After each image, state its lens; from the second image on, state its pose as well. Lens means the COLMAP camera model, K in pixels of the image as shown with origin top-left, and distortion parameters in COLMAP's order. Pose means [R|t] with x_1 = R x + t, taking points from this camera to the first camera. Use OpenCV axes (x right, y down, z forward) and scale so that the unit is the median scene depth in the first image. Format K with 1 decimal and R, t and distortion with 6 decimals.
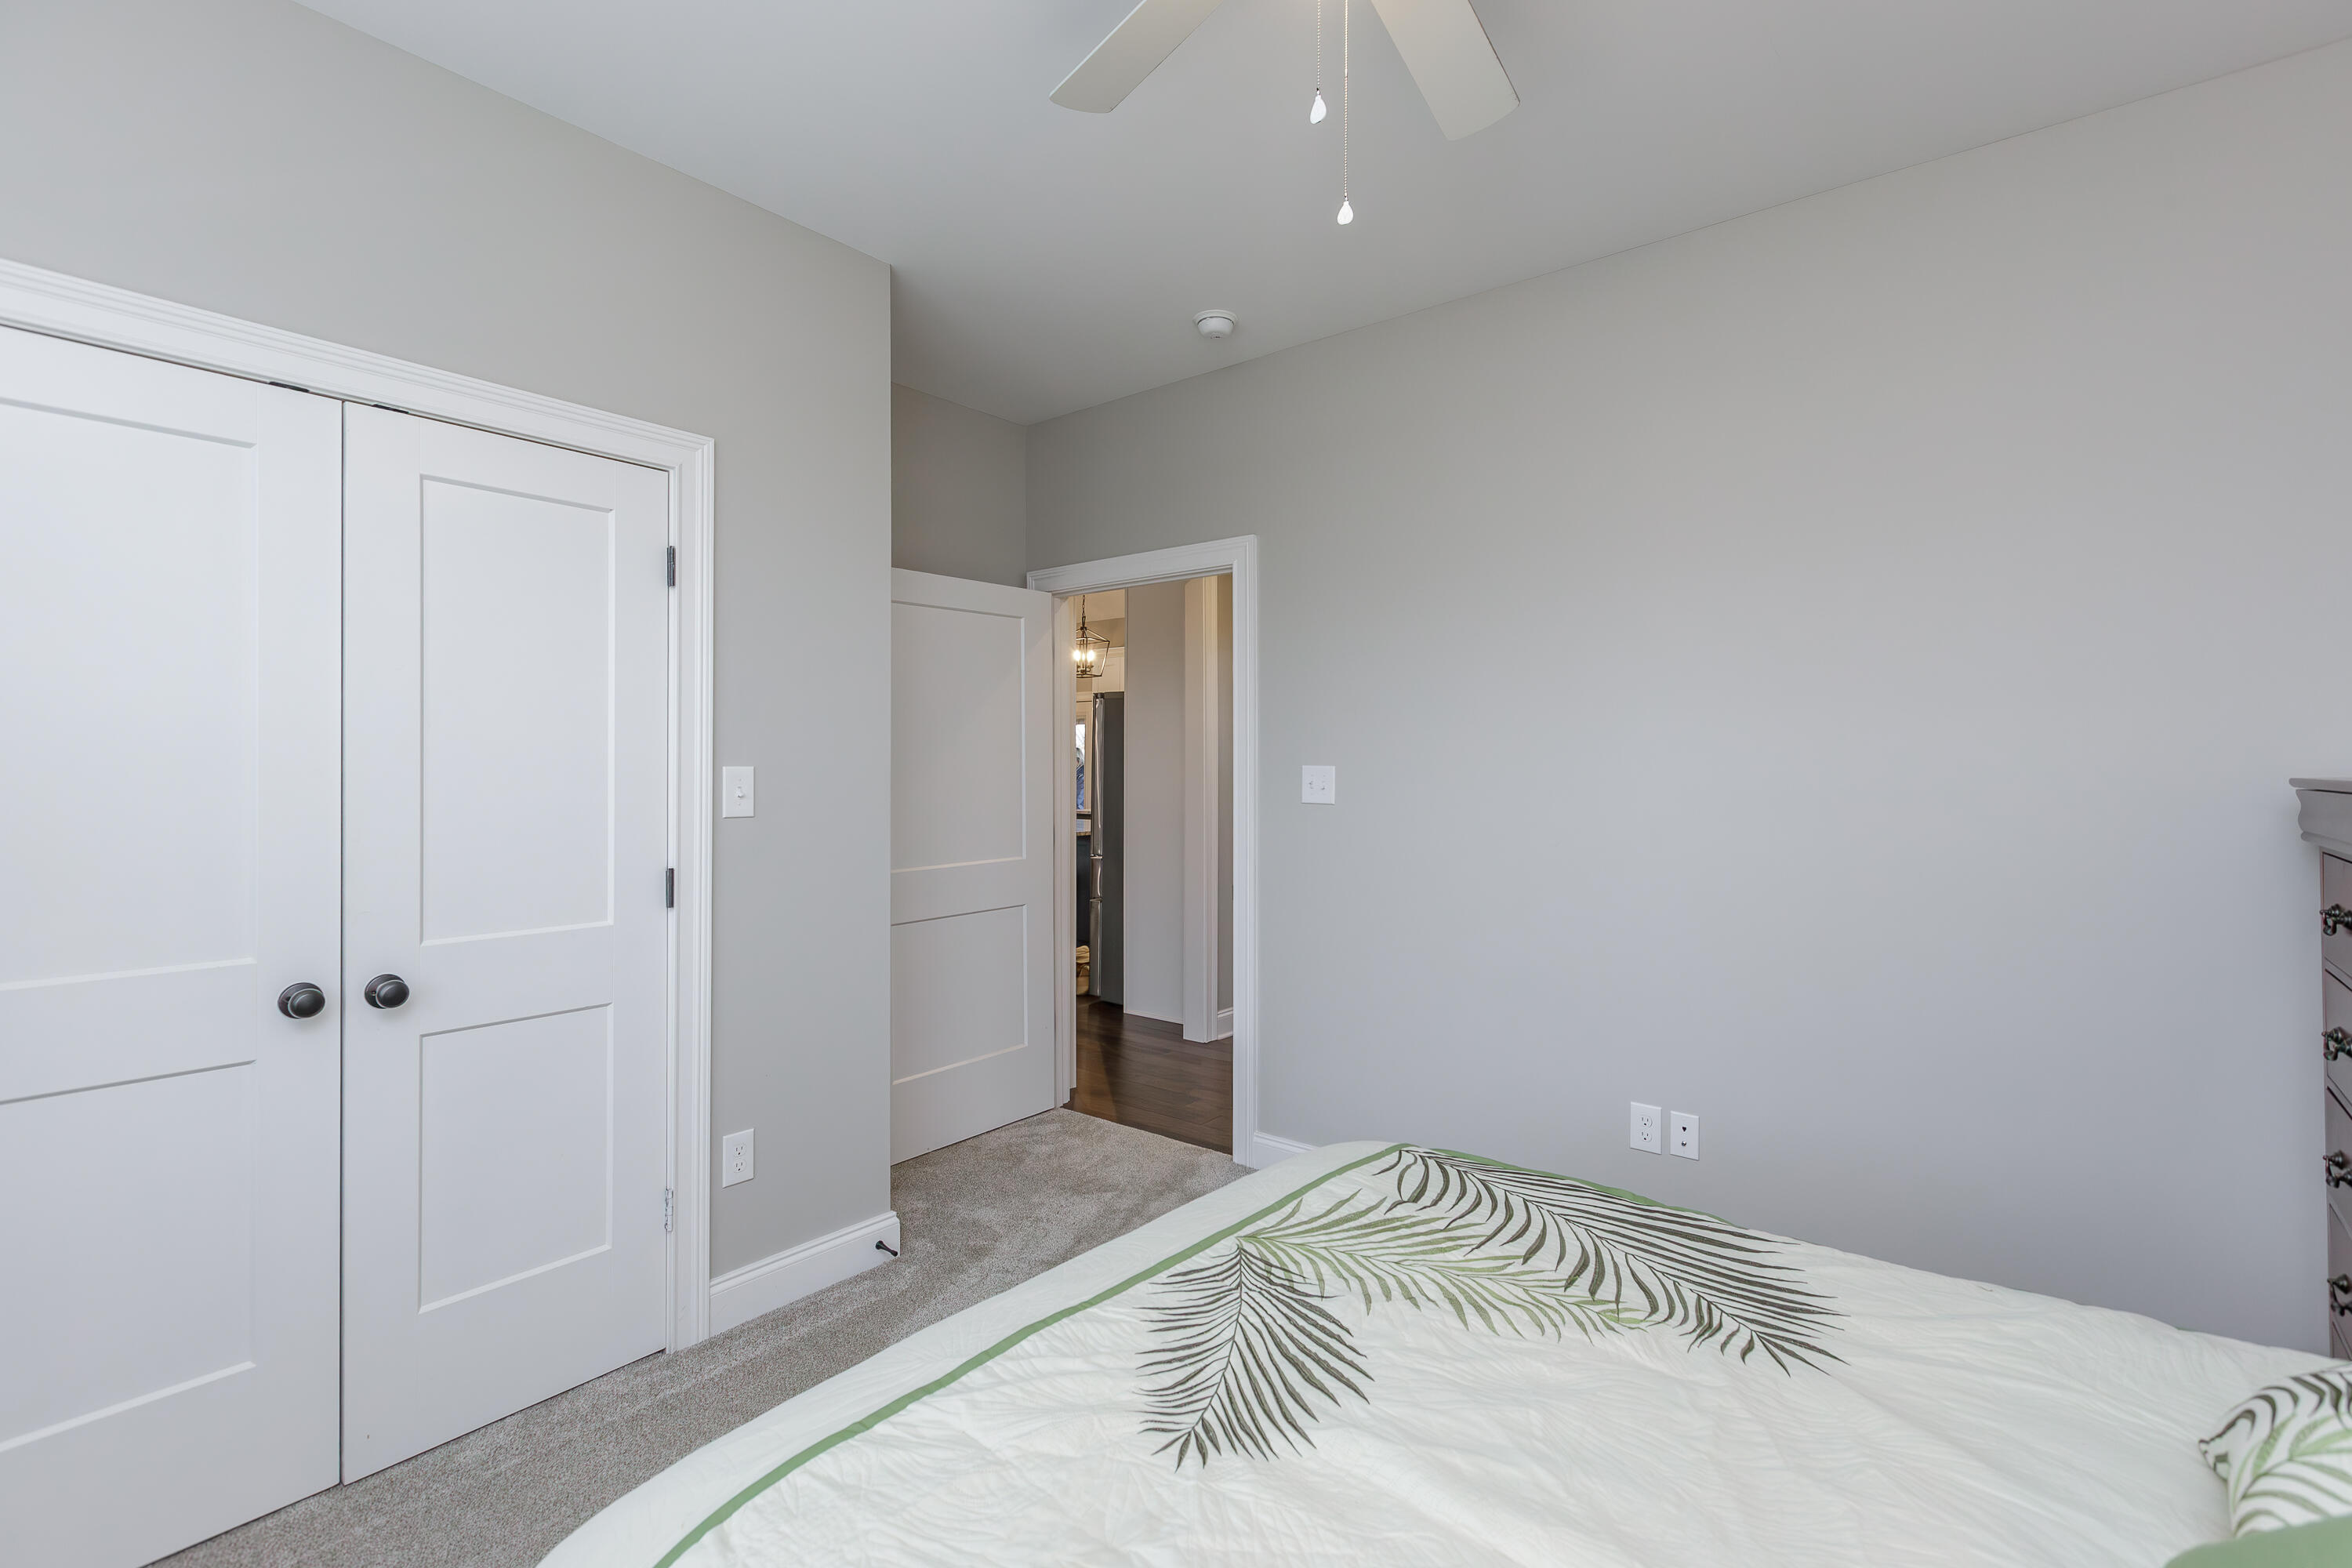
lens RADIAL K [[1057.8, 0, 1175.8], [0, 1057.8, 778.7], [0, 0, 1]] dist [0.007283, -0.001911]
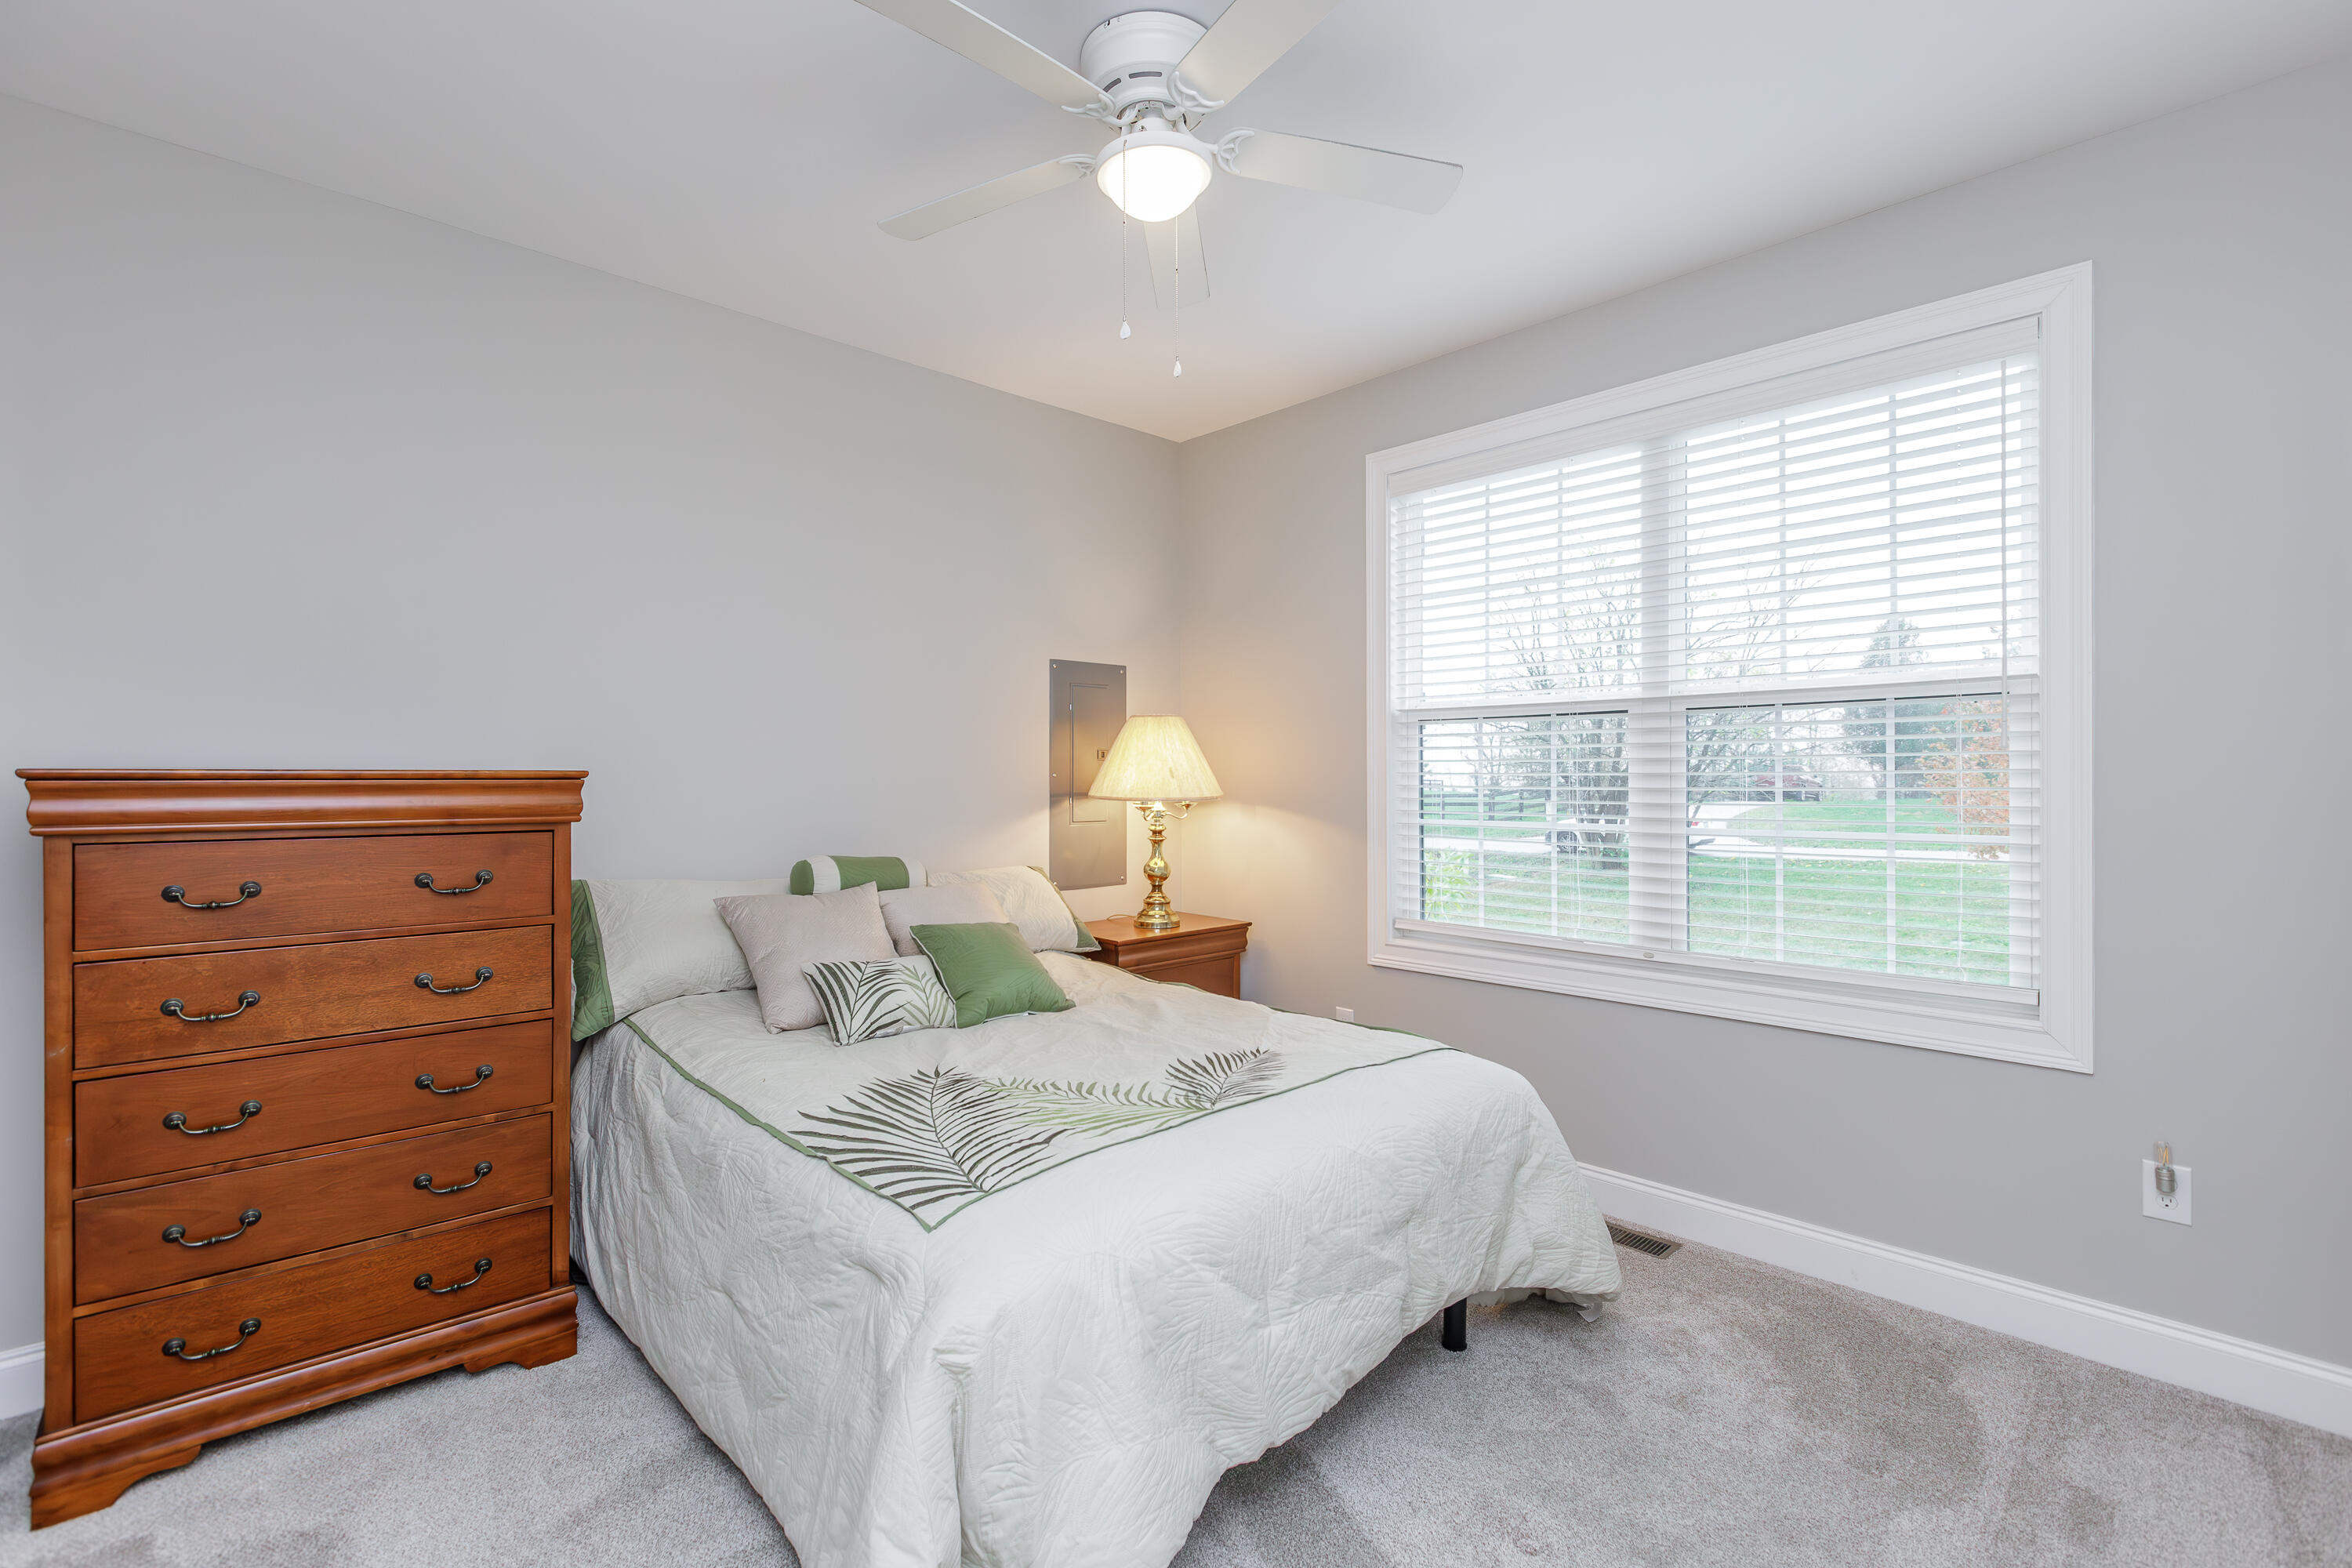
lens RADIAL K [[1057.8, 0, 1175.3], [0, 1057.8, 782.3], [0, 0, 1]] dist [0.007283, -0.001911]
pose [[-0.992833, 0.005600, 0.119380, -0.062778], [0.005492, 0.999984, -0.001237, 0.024464], [-0.119385, -0.000573, -0.992848, 2.574557]]
